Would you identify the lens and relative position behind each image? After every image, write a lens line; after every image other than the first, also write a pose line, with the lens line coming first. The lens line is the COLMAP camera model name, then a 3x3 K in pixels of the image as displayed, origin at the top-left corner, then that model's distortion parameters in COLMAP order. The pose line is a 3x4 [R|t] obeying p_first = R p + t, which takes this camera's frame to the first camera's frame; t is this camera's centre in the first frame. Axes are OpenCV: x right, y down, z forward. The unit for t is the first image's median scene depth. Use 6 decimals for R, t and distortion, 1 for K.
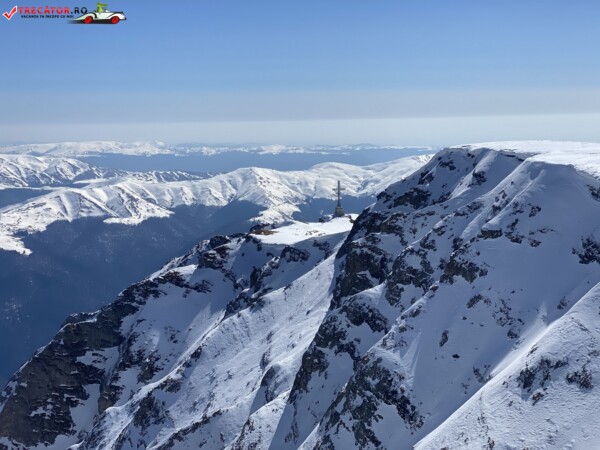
lens RADIAL K [[888.1, 0, 301.0], [0, 888.1, 216.5], [0, 0, 1]] dist [0.103773, -0.045758]
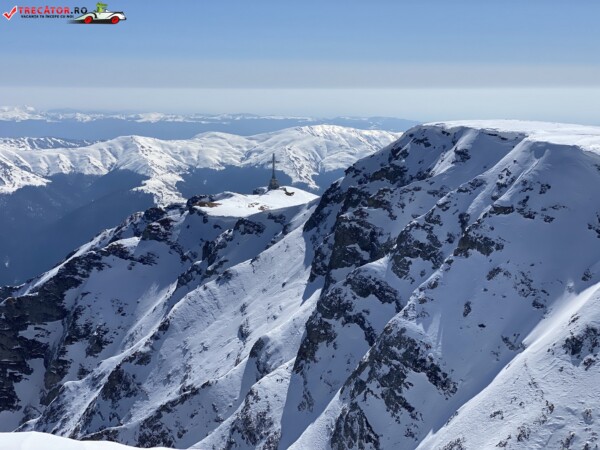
lens RADIAL K [[888.1, 0, 301.0], [0, 888.1, 216.5], [0, 0, 1]] dist [0.103773, -0.045758]
pose [[0.990251, 0.002412, 0.139271, -0.113143], [-0.007127, 0.999418, 0.033370, -0.004207], [-0.139109, -0.034038, 0.989692, -0.009022]]
